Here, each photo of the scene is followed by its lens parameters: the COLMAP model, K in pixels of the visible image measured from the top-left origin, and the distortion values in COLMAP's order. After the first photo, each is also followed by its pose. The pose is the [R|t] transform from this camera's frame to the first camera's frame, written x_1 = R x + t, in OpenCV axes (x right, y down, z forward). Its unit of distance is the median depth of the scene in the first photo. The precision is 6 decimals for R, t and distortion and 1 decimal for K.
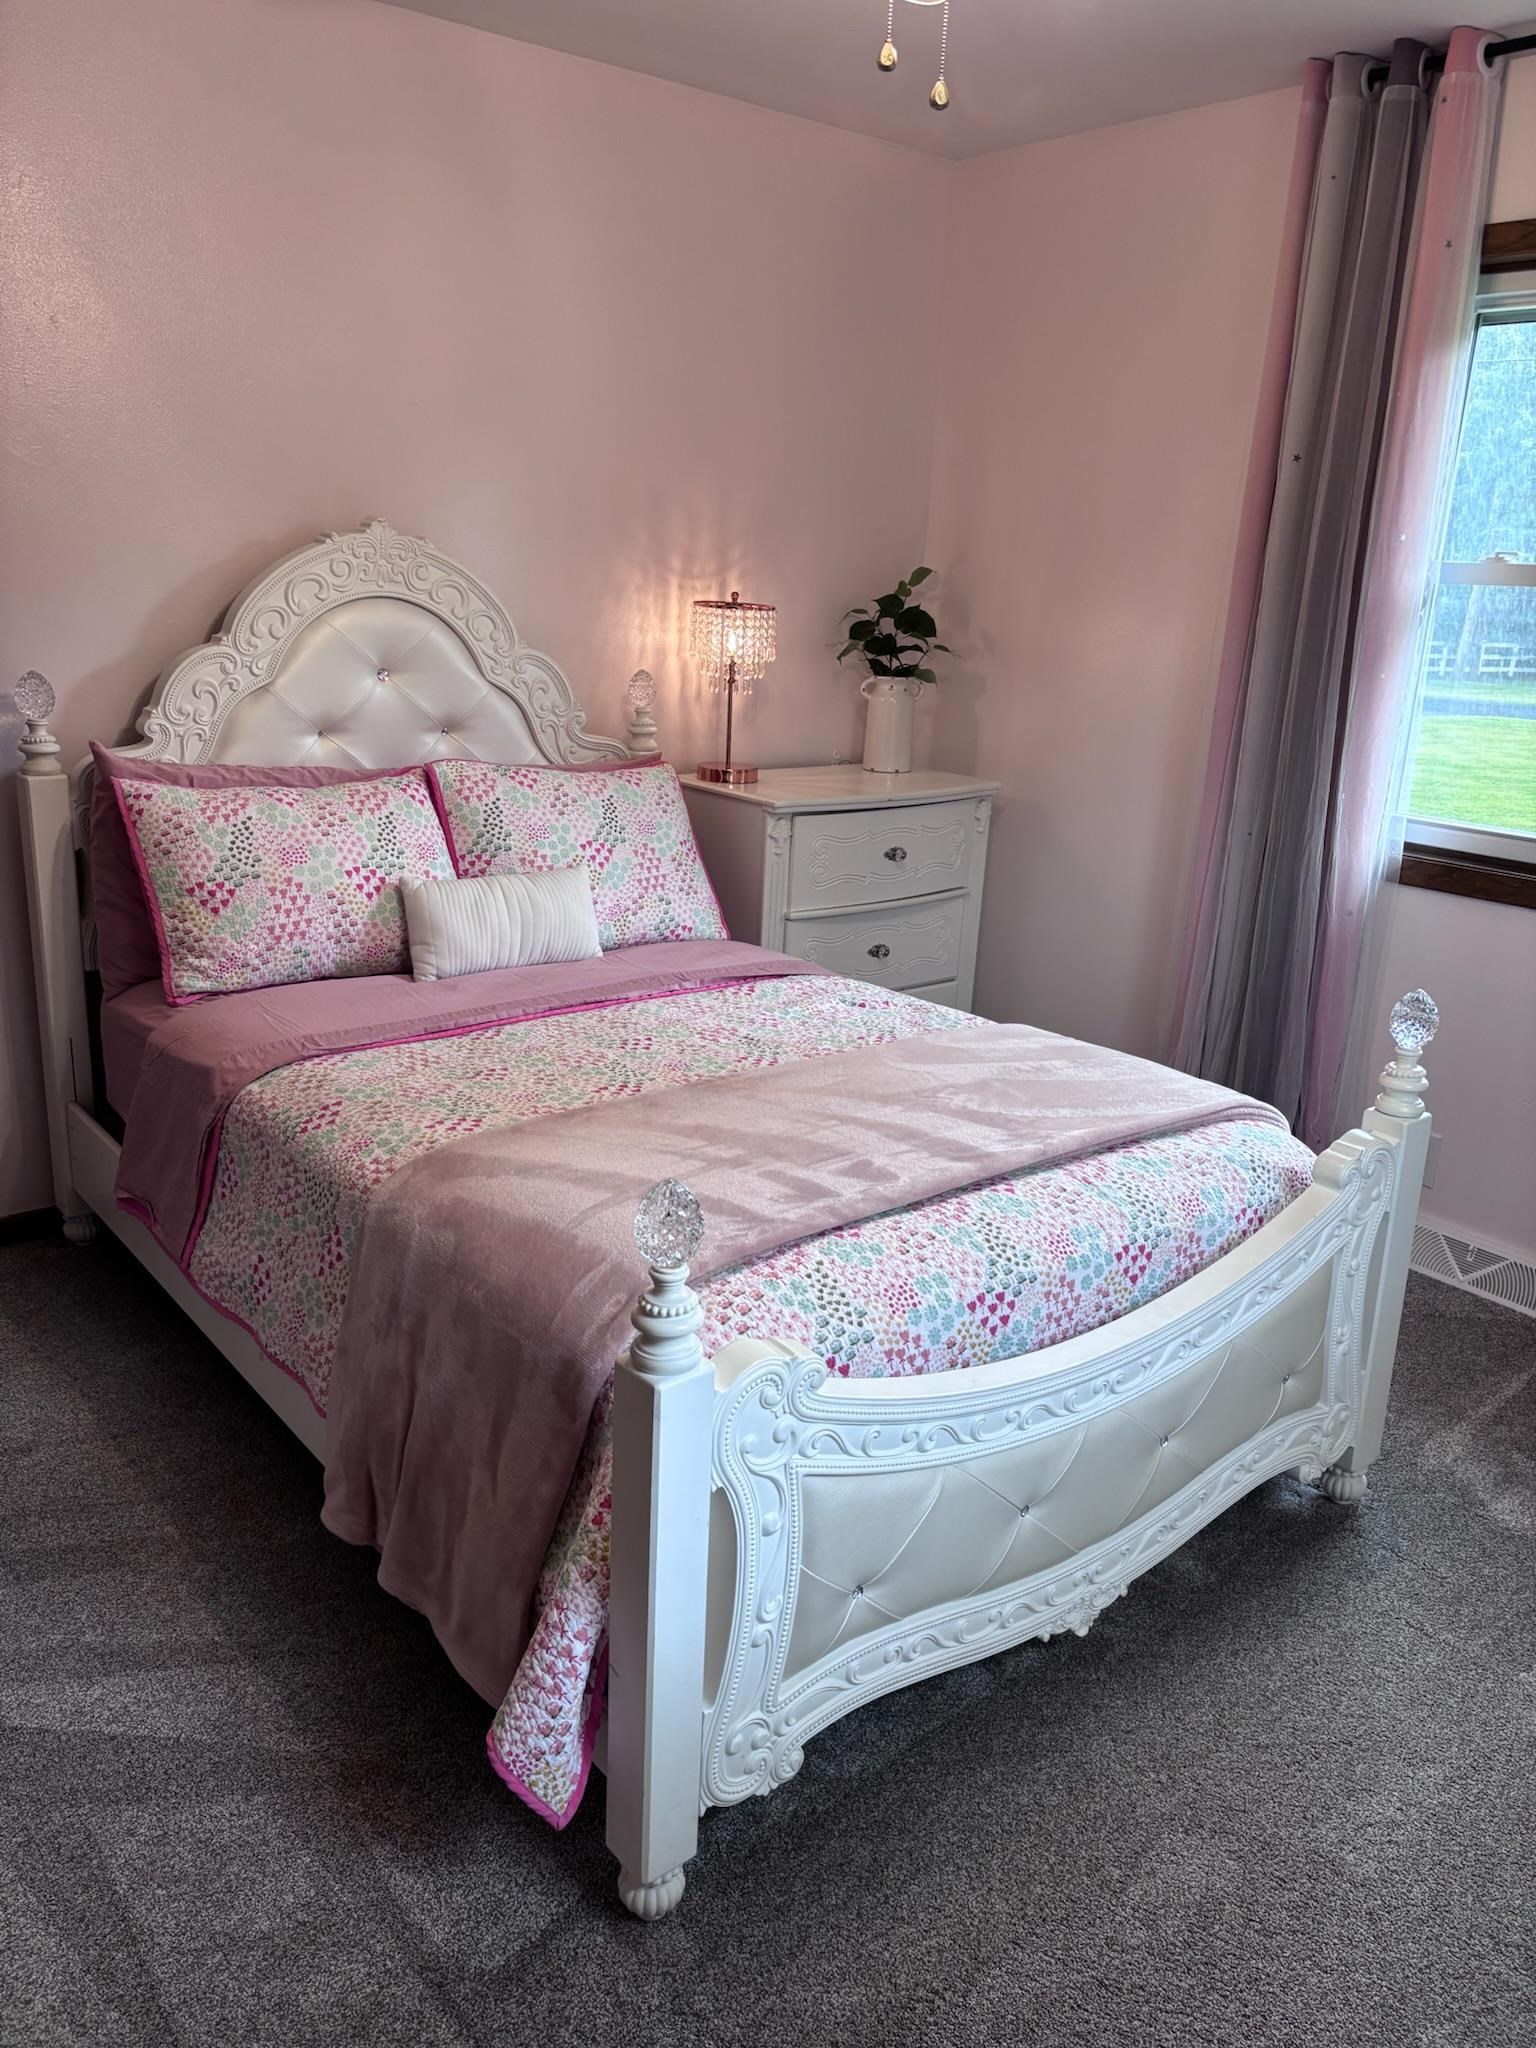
lens RADIAL K [[1563.5, 0, 774.1], [0, 1563.5, 1016.8], [0, 0, 1]] dist [0.064482, -0.066944]
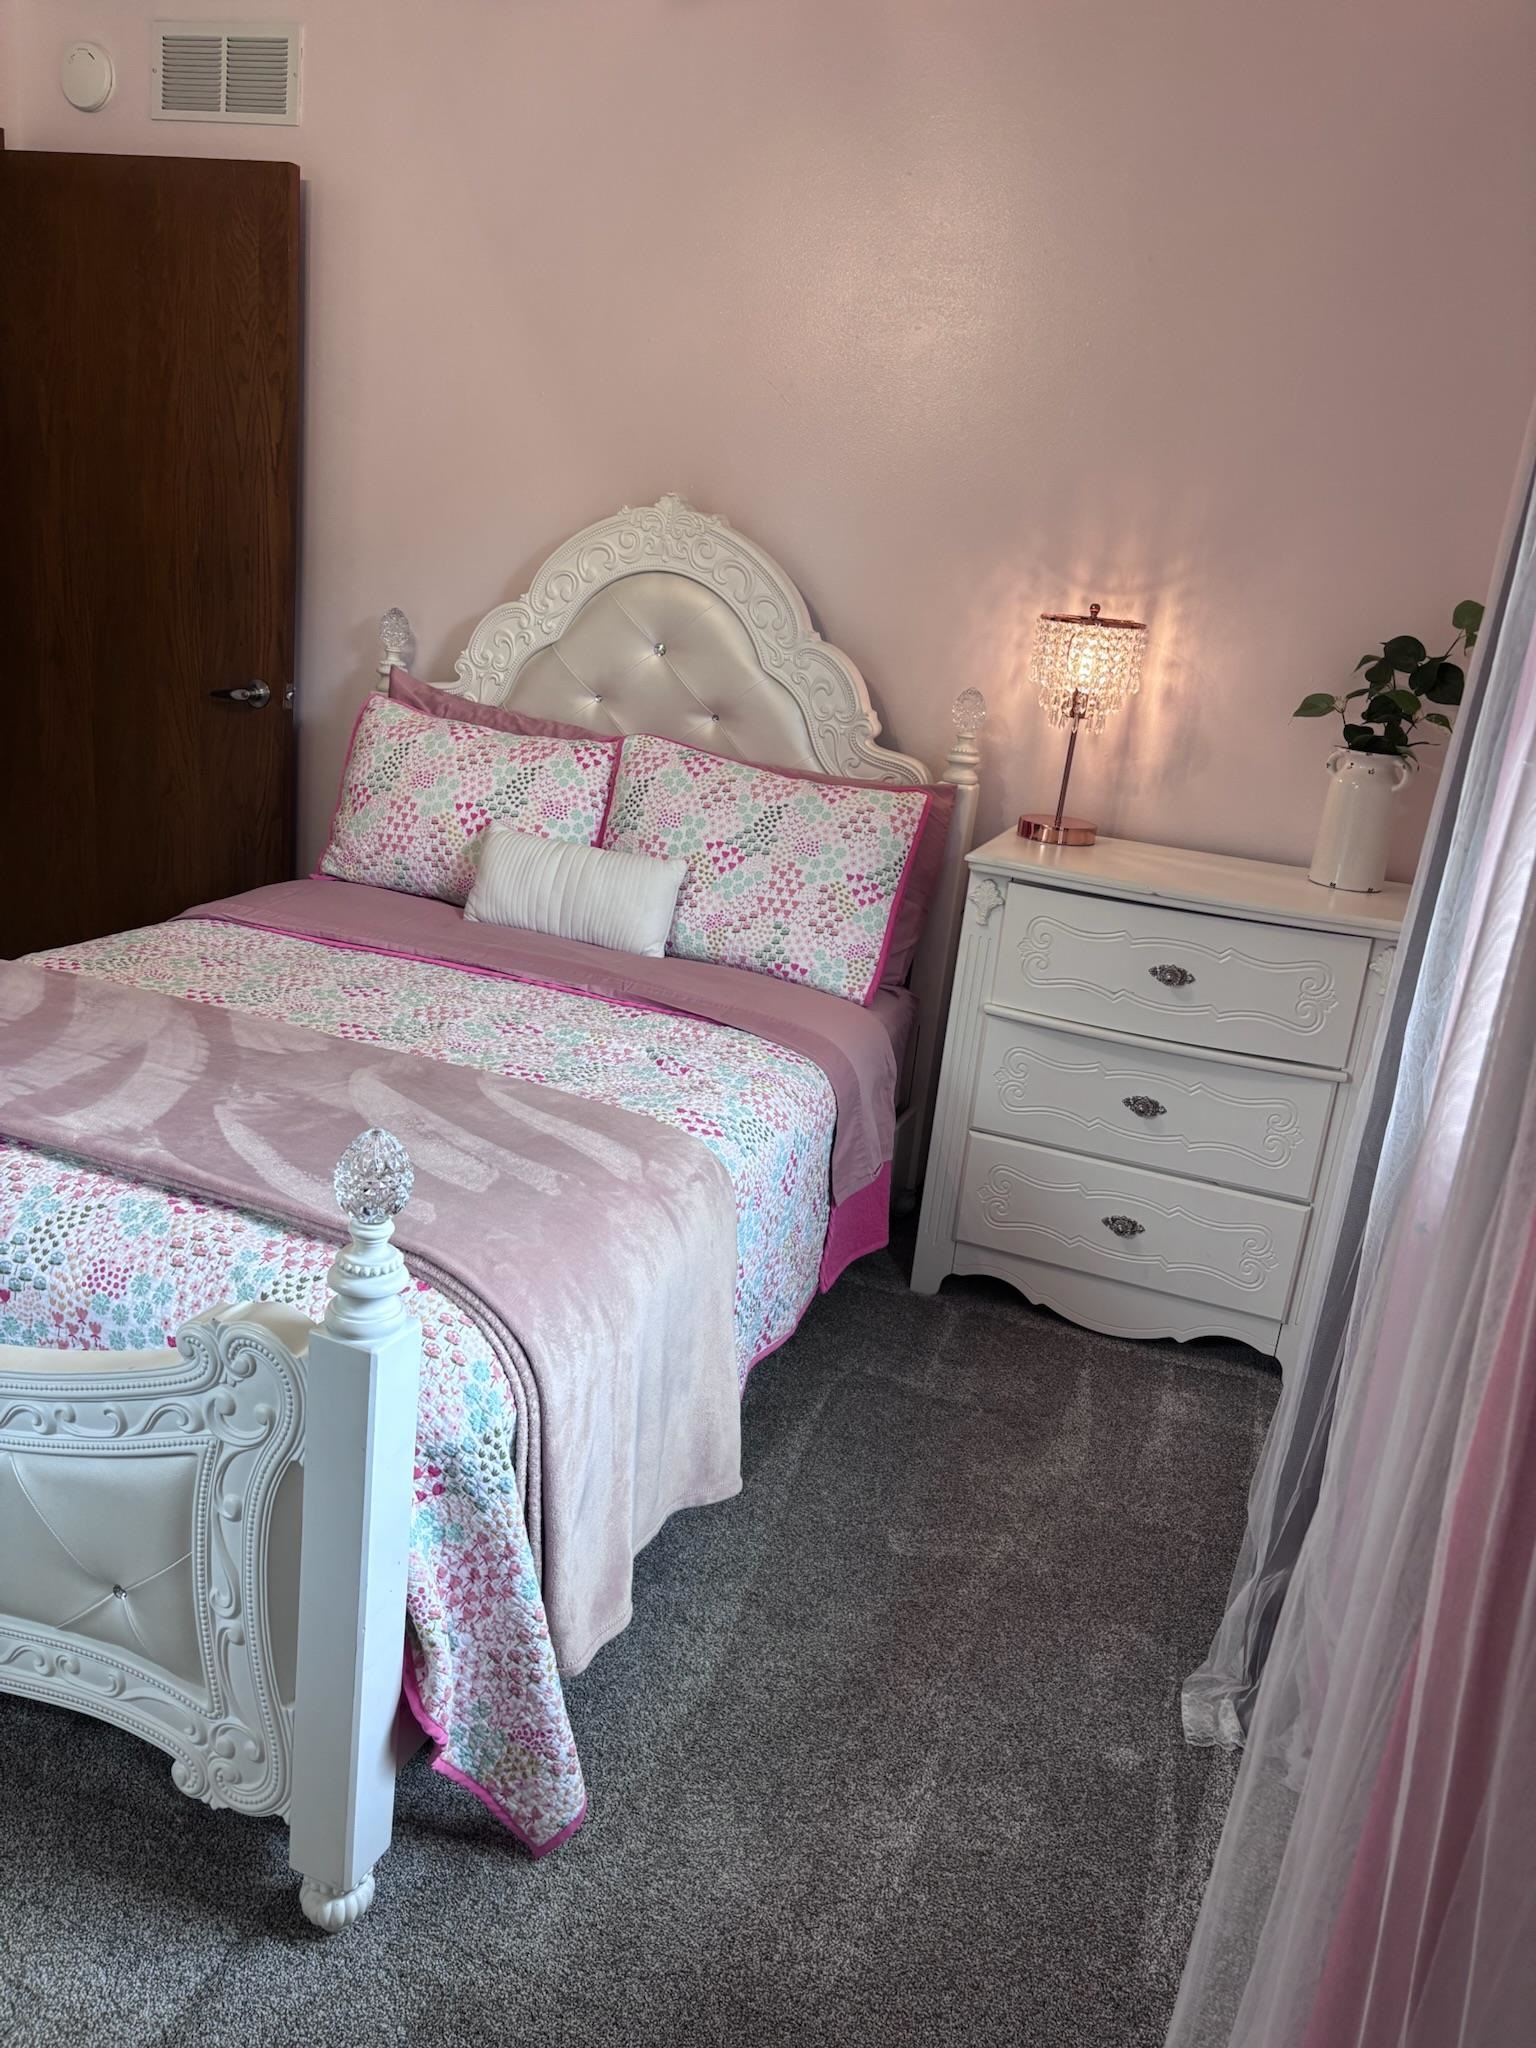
lens RADIAL K [[1563.5, 0, 774.1], [0, 1563.5, 1016.8], [0, 0, 1]] dist [0.064482, -0.066944]
pose [[0.501871, 0.254040, -0.826795, 0.735393], [-0.320218, 0.942545, 0.095231, -0.123331], [0.803484, 0.216961, 0.554384, 0.594308]]
